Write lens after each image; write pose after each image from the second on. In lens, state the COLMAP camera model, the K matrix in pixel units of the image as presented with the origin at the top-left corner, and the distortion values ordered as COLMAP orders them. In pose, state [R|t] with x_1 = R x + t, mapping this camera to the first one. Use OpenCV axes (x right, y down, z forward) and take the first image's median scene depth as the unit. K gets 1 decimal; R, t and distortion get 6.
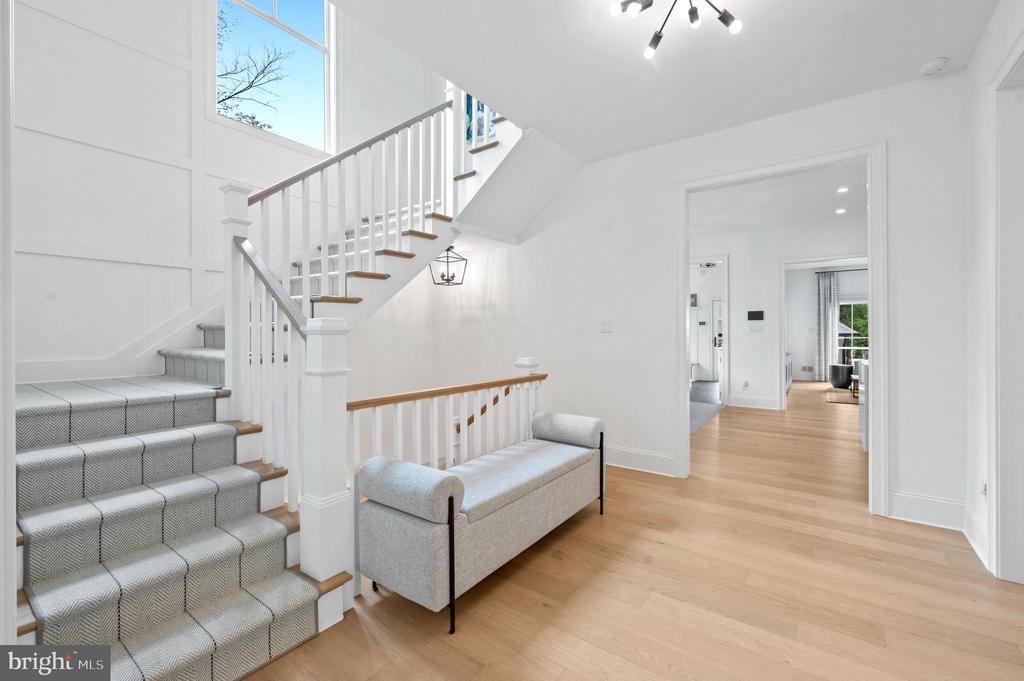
lens RADIAL K [[437.9, 0, 509.4], [0, 437.9, 336.6], [0, 0, 1]] dist [-0.001541, -0.000106]
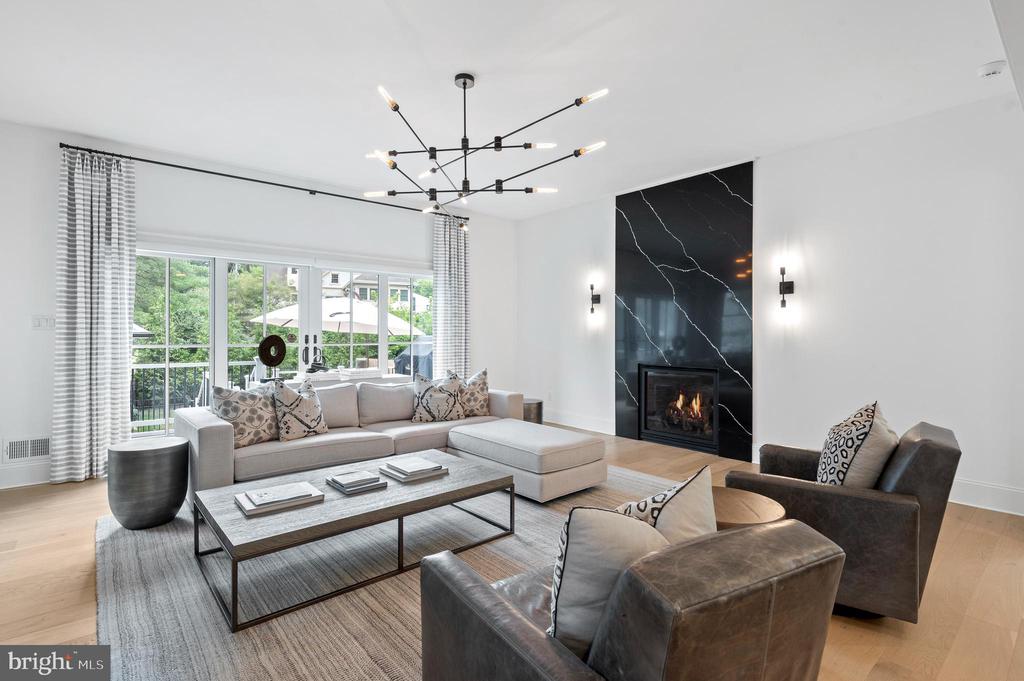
lens RADIAL K [[493.8, 0, 510.1], [0, 493.8, 334.0], [0, 0, 1]] dist [-0.003363, -0.000504]
pose [[0.231373, 0.010941, 0.972803, 0.432376], [0.001166, 0.999933, -0.011523, -0.002750], [-0.972864, 0.003801, 0.231345, 0.604592]]
